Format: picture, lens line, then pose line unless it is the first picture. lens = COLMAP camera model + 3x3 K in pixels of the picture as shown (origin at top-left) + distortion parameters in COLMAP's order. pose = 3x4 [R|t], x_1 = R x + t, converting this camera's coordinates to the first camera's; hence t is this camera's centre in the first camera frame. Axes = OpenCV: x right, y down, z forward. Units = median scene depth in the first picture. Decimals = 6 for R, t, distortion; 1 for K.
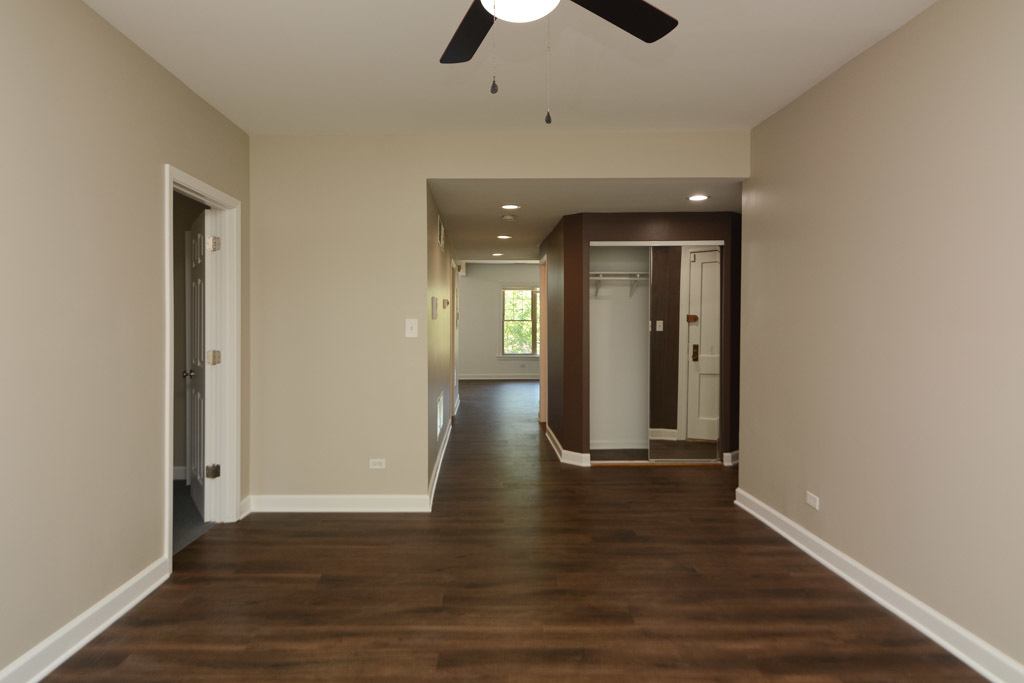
lens RADIAL K [[603.4, 0, 451.2], [0, 603.4, 332.5], [0, 0, 1]] dist [0.013658, -0.001890]
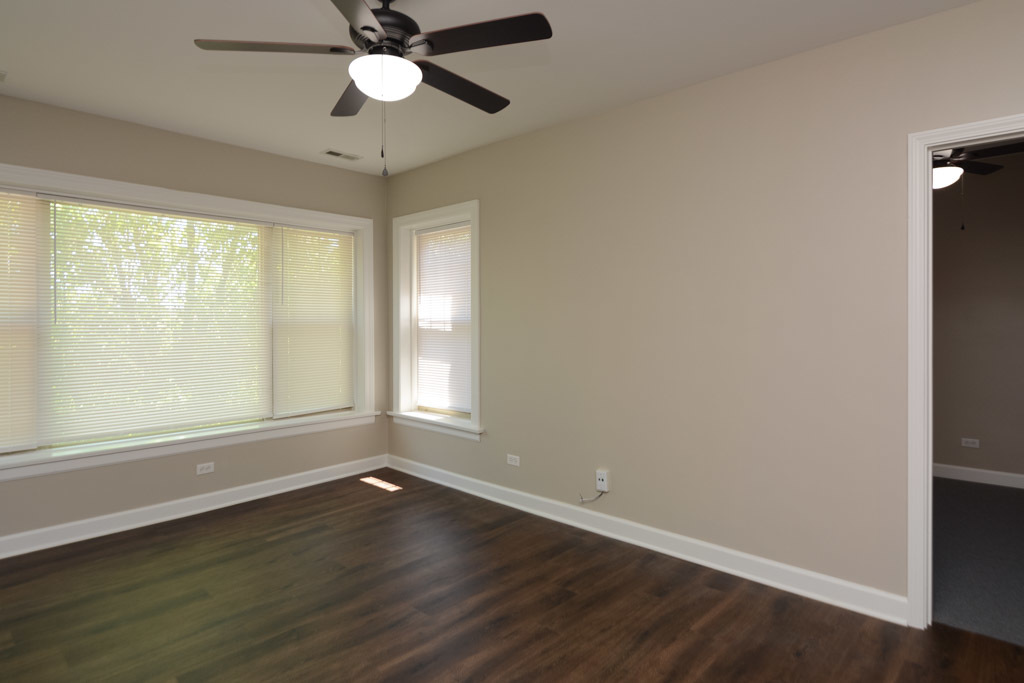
lens RADIAL K [[579.2, 0, 515.6], [0, 579.2, 313.8], [0, 0, 1]] dist [0.002974, -0.001131]
pose [[-0.638924, -0.011123, -0.769189, 0.488016], [-0.009064, 0.999935, -0.006931, -0.015728], [0.769216, 0.002543, -0.638983, 1.072790]]
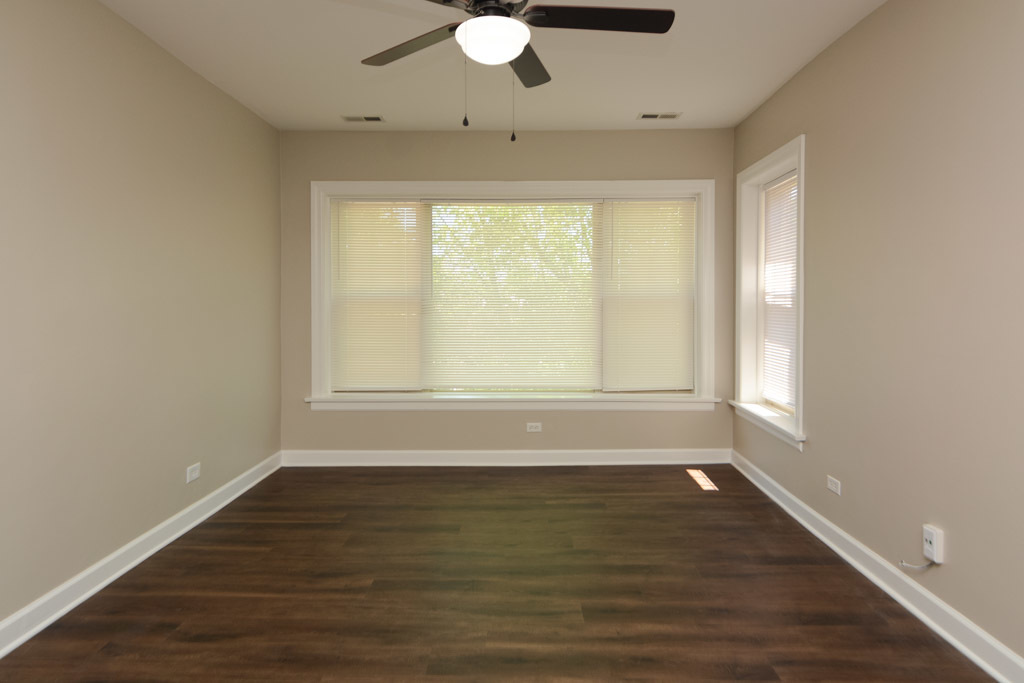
lens RADIAL K [[610.6, 0, 509.7], [0, 610.6, 303.4], [0, 0, 1]] dist [0.025417, -0.017317]
pose [[-0.999553, -0.001608, -0.029849, 0.054048], [-0.002146, 0.999836, 0.017992, -0.009453], [0.029815, 0.018048, -0.999392, 1.221606]]
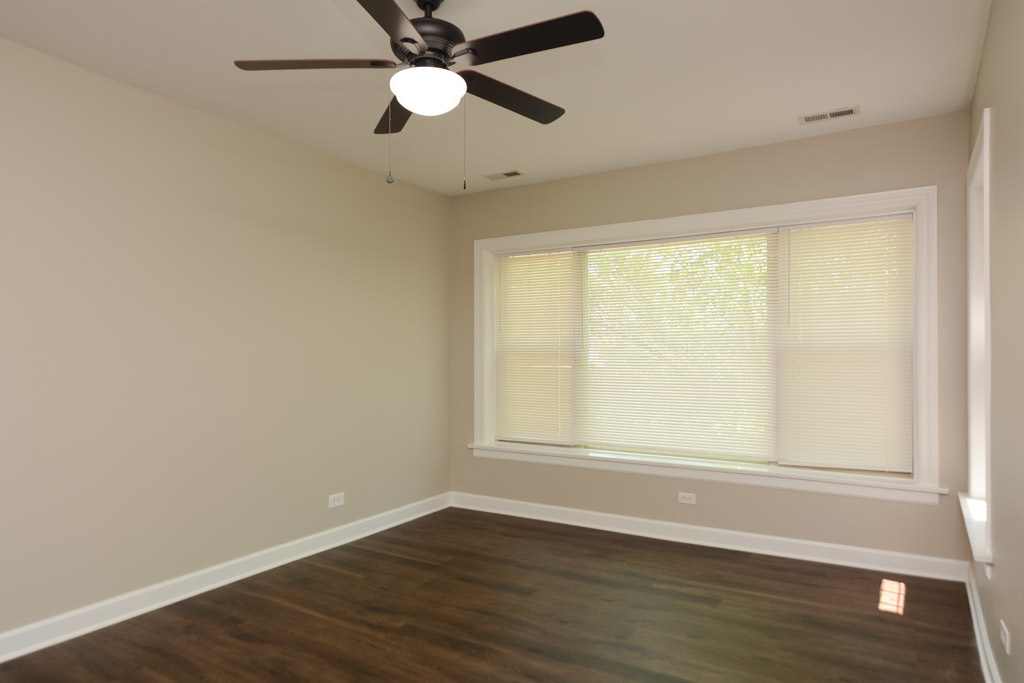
lens RADIAL K [[628.5, 0, 512.0], [0, 628.5, 341.5], [0, 0, 1]] dist [0.029219, -0.019471]
pose [[-0.872014, 0.008883, 0.489401, -0.376847], [0.008796, 0.999958, -0.002478, -0.012455], [-0.489402, 0.002144, -0.872056, 1.086633]]
